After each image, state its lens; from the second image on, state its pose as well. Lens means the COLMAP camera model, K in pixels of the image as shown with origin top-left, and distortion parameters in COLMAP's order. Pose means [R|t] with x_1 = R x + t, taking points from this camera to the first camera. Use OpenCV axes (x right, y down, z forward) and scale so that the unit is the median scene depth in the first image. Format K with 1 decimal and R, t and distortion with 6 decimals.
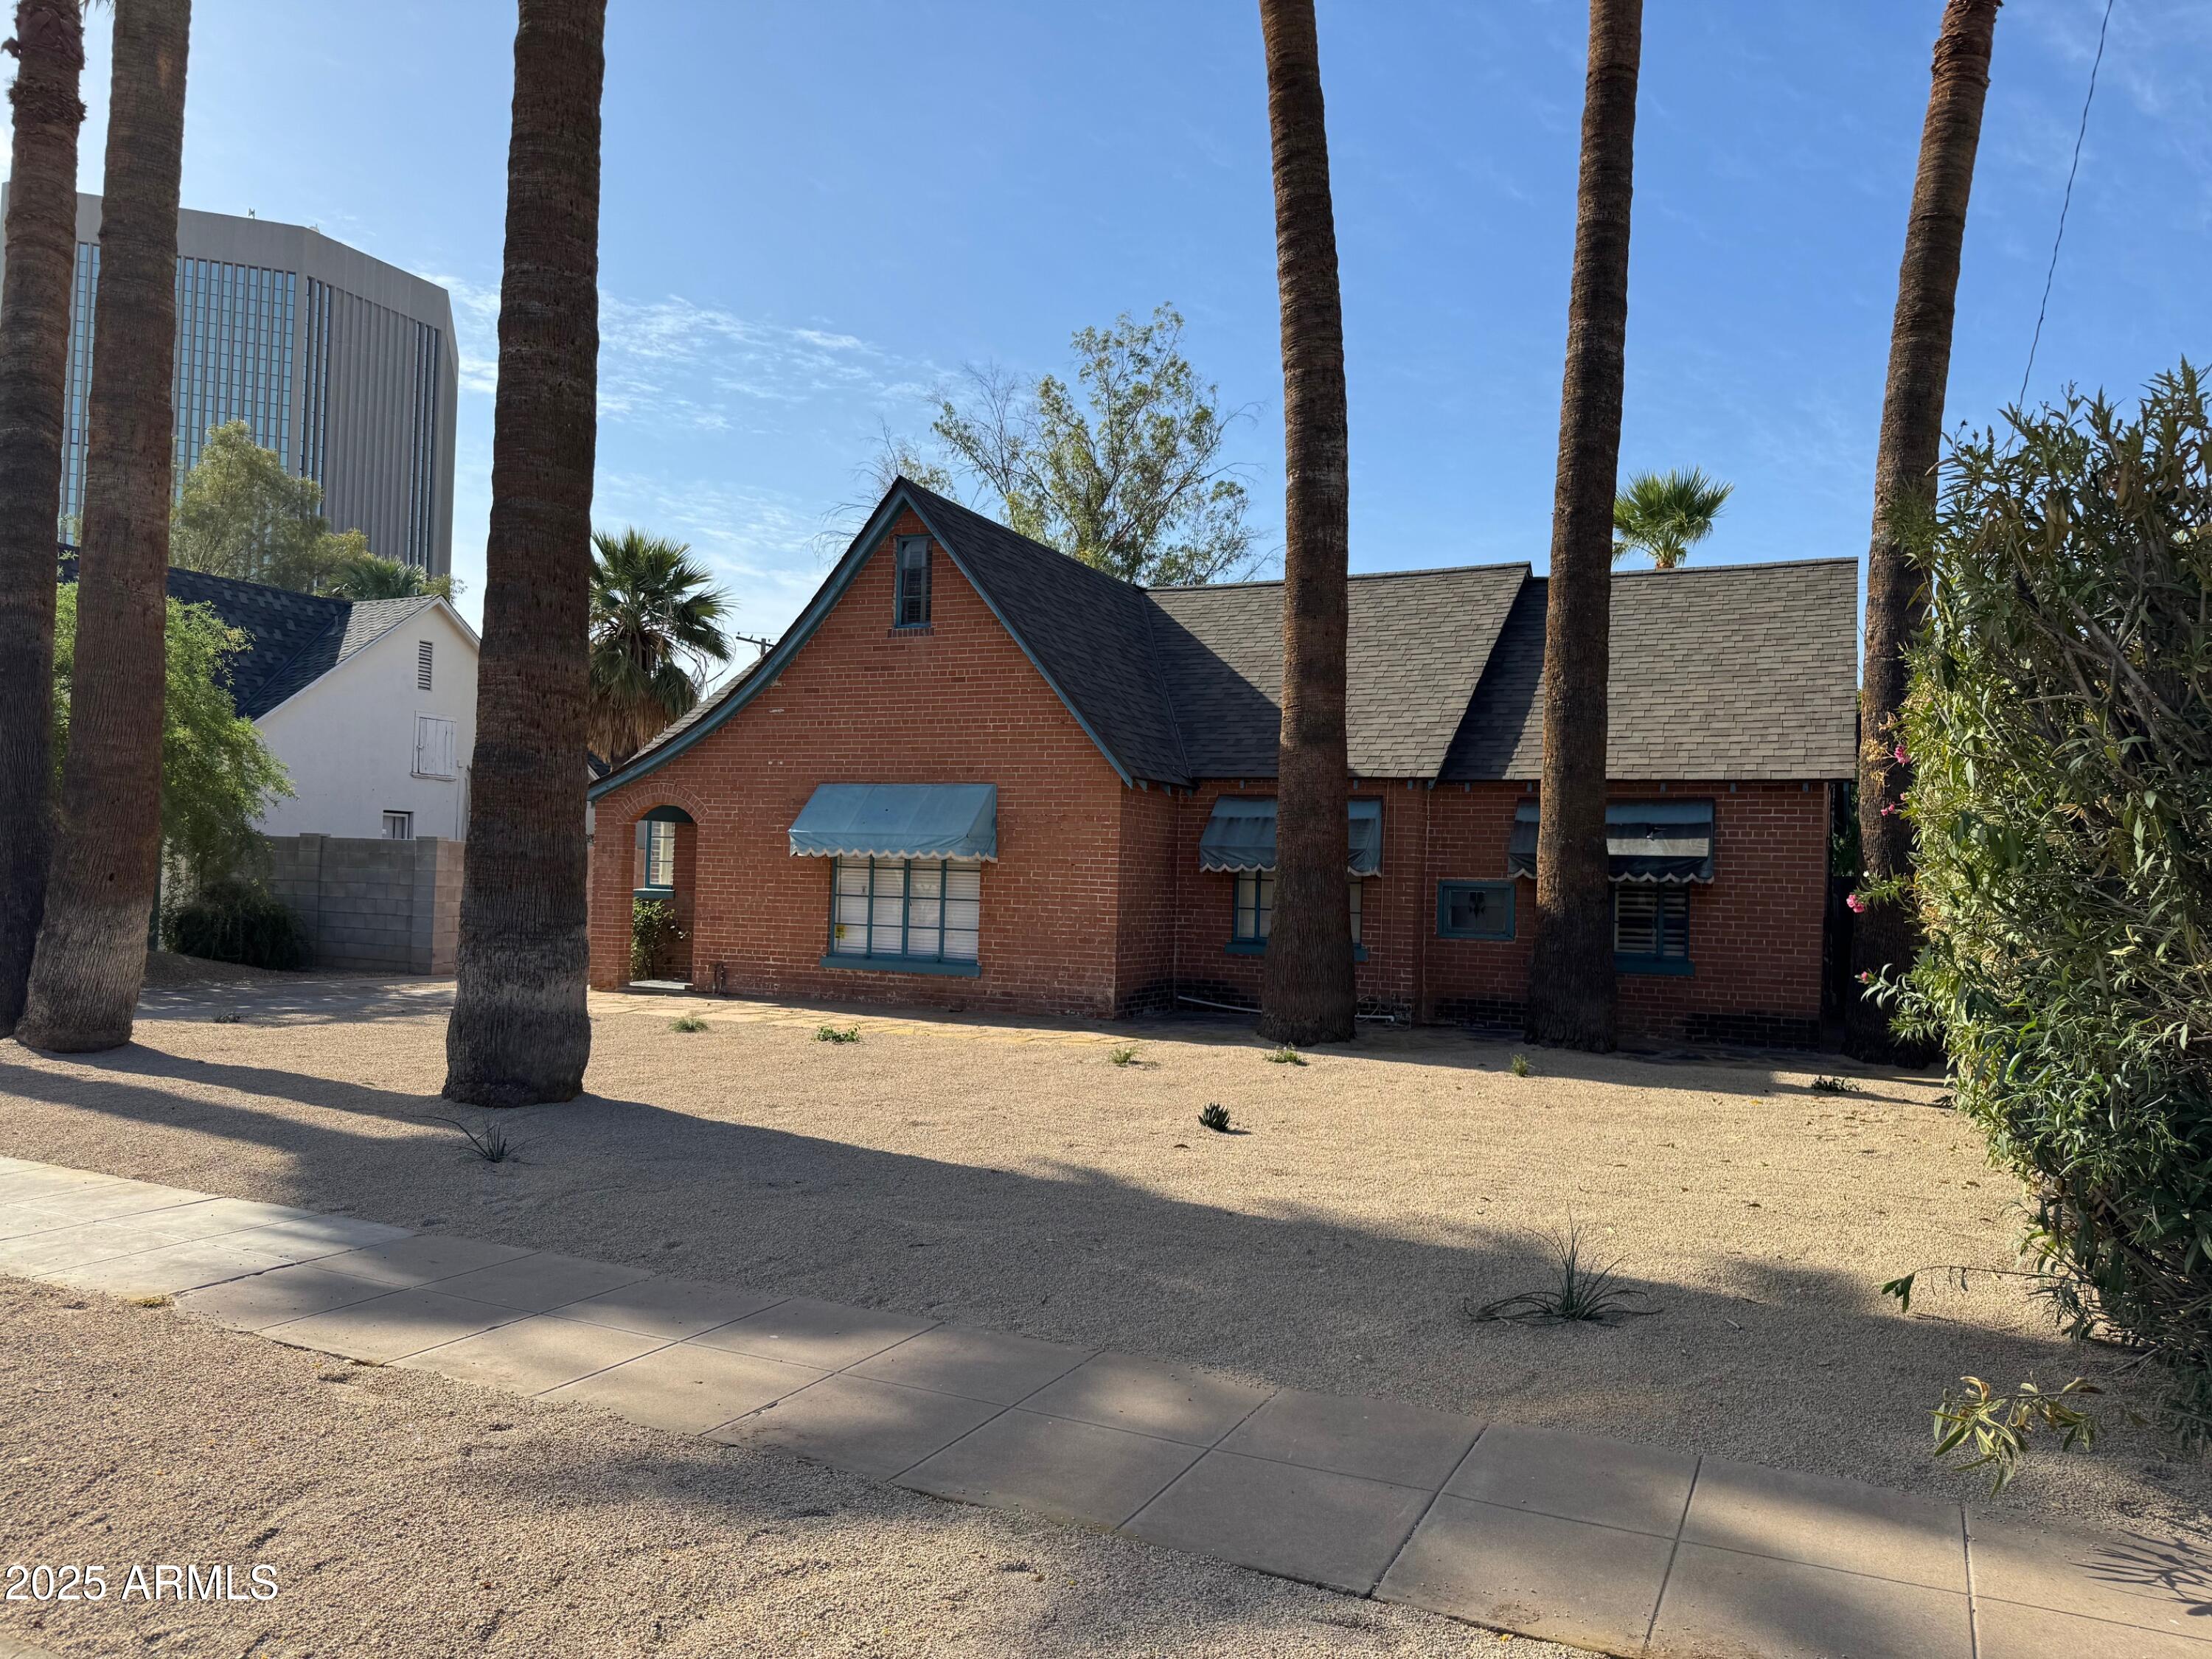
lens RADIAL K [[1508.1, 0, 1114.8], [0, 1508.1, 868.3], [0, 0, 1]] dist [0.087673, -0.001472]
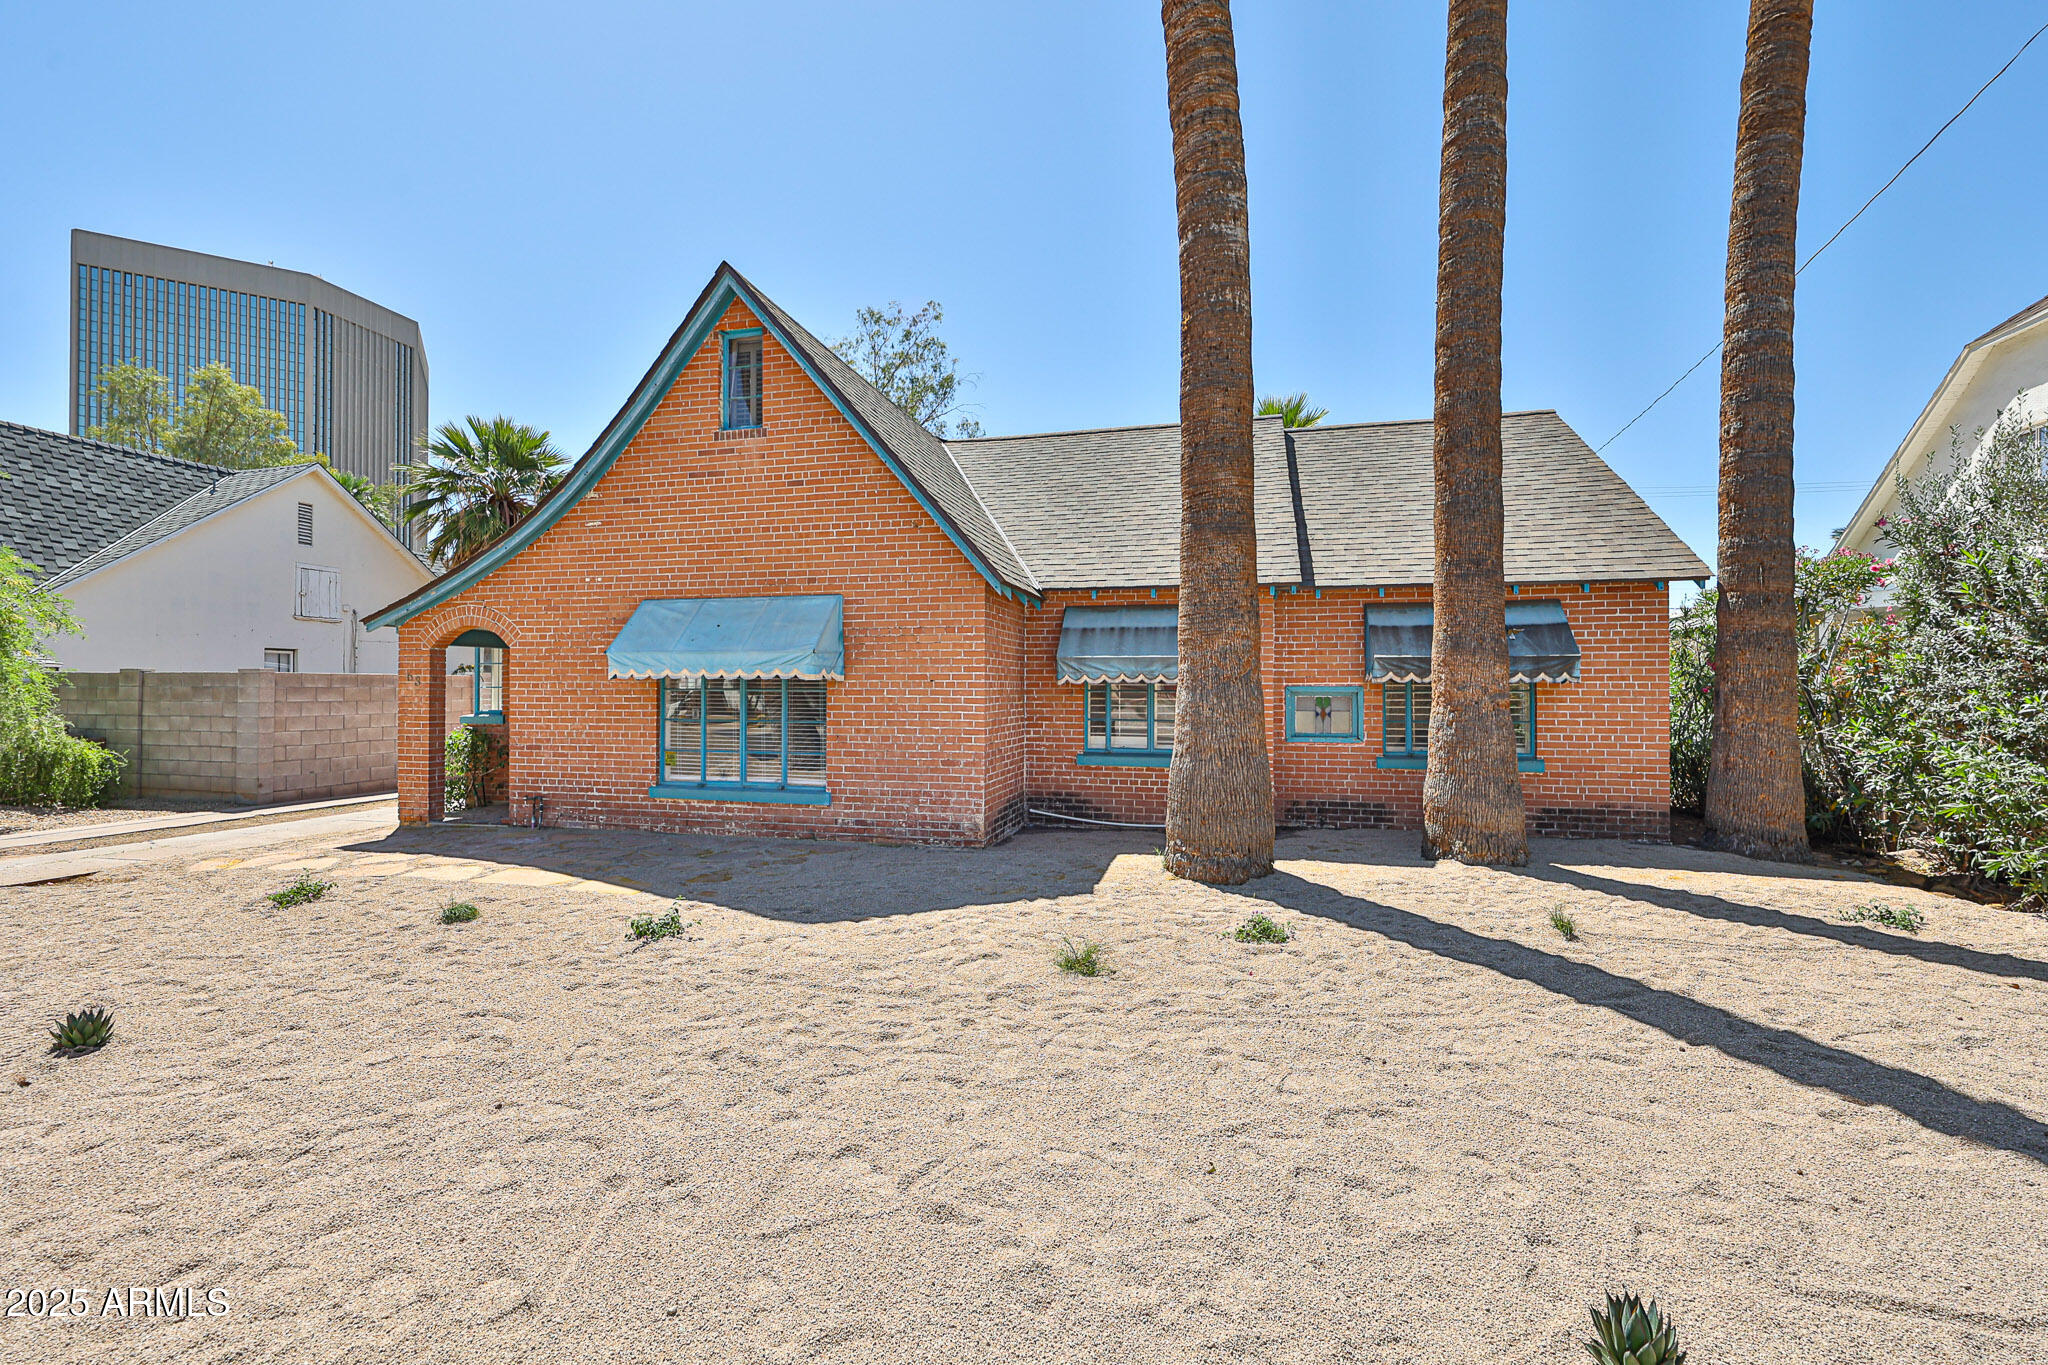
lens RADIAL K [[863.0, 0, 1023.0], [0, 863.0, 688.4], [0, 0, 1]] dist [0.002272, 0.000414]
pose [[0.982211, -0.028296, 0.185638, -0.070895], [0.026092, 0.999557, 0.014303, -0.003730], [-0.185961, -0.009205, 0.982514, 0.470822]]
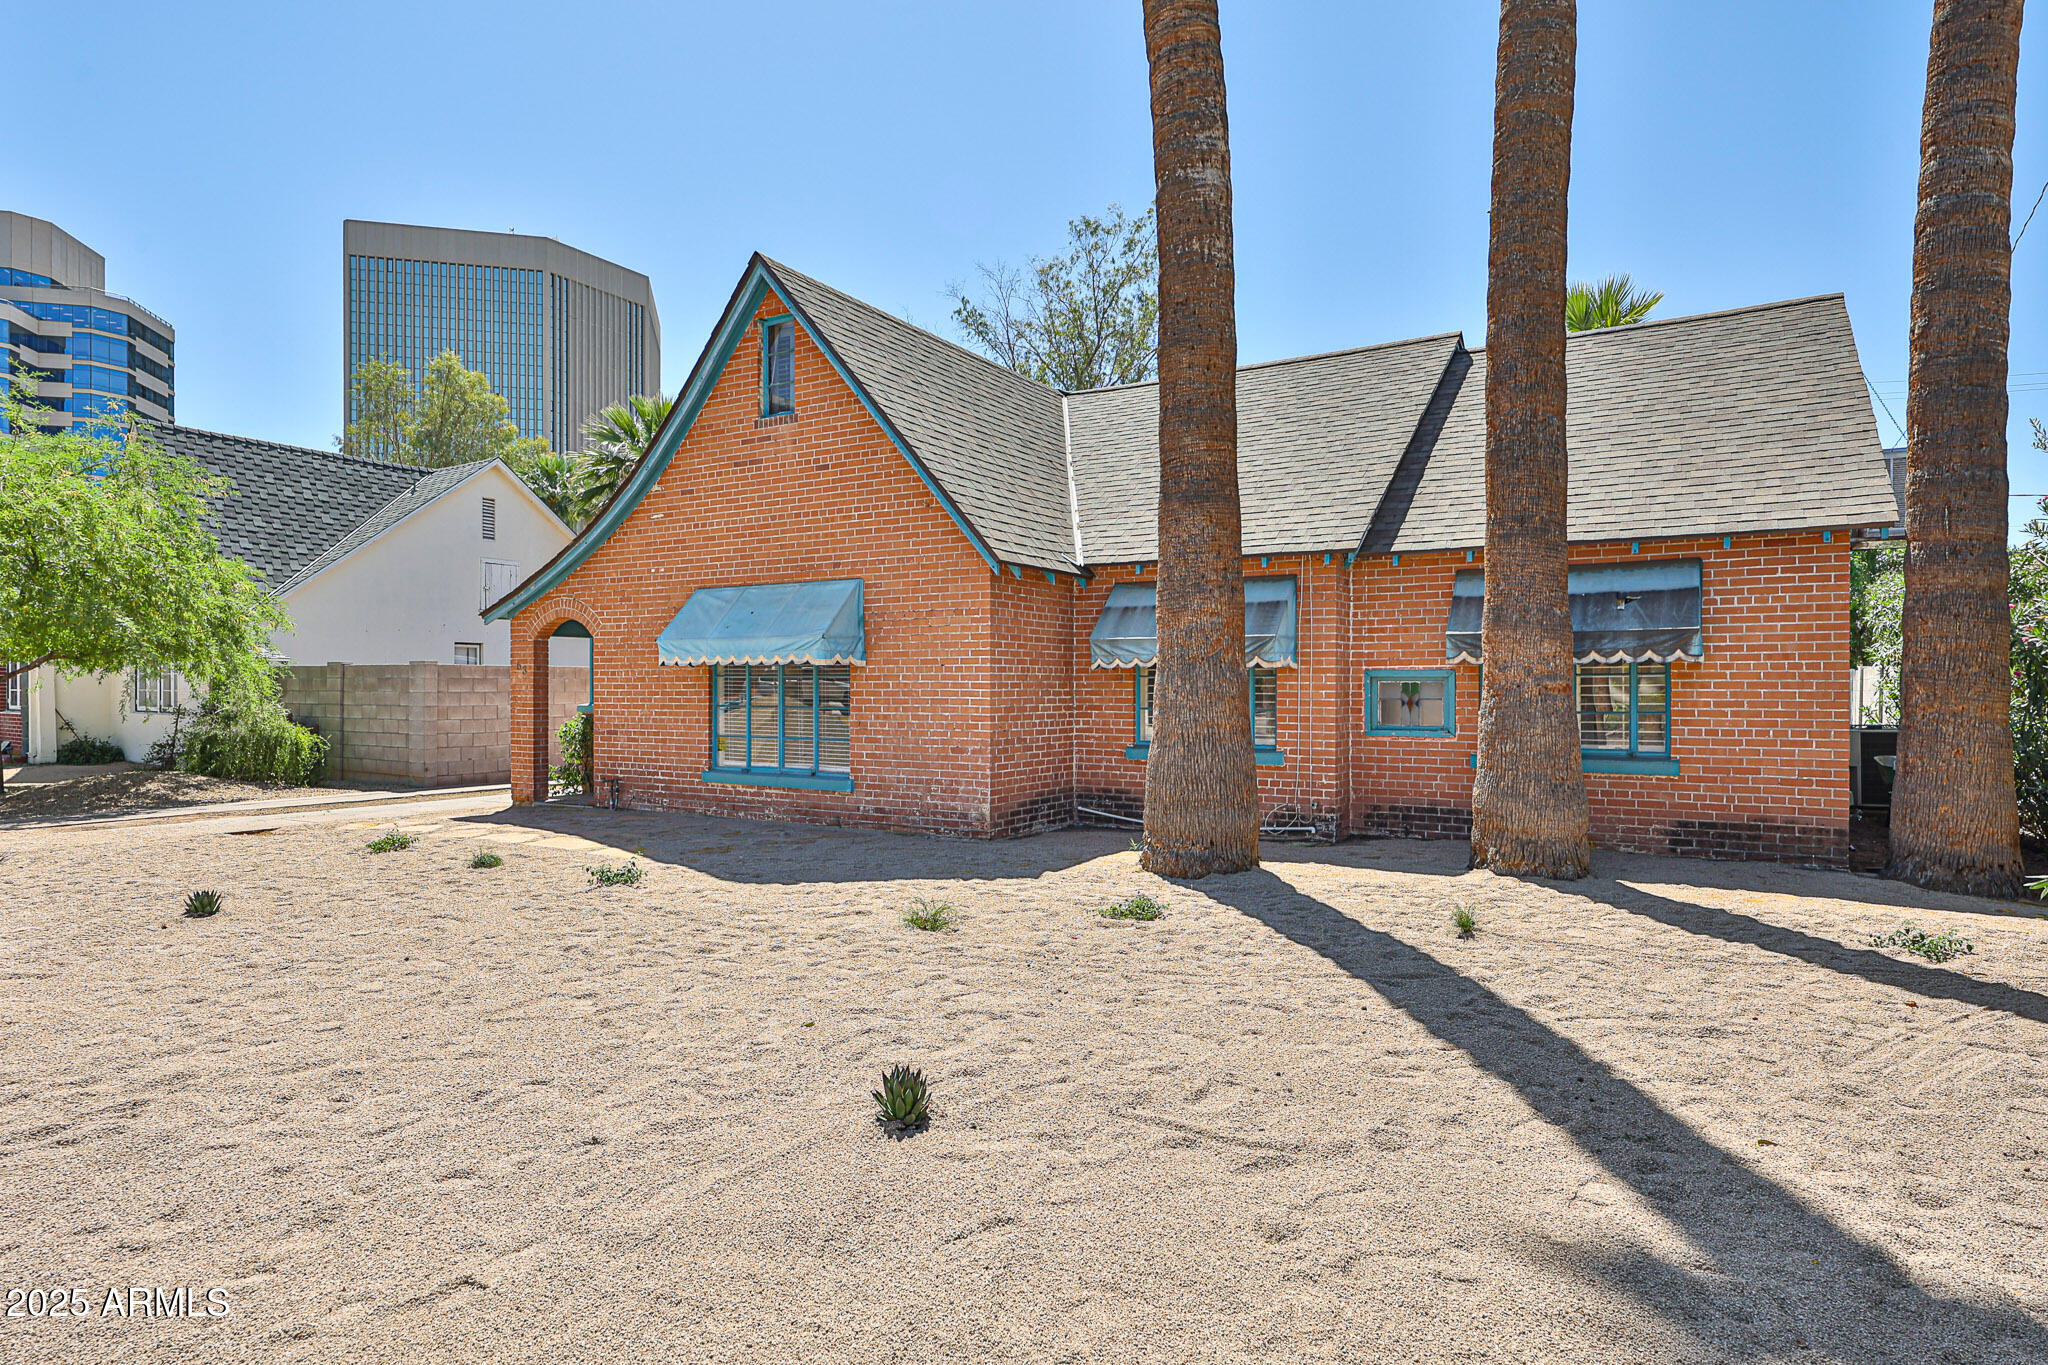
lens RADIAL K [[1127.3, 0, 1024.8], [0, 1127.3, 700.4], [0, 0, 1]] dist [-0.000466, 0.010046]
pose [[0.993674, -0.028148, -0.108723, 0.091701], [0.030267, 0.999382, 0.017894, 0.007921], [0.108152, -0.021072, 0.993911, 0.342616]]
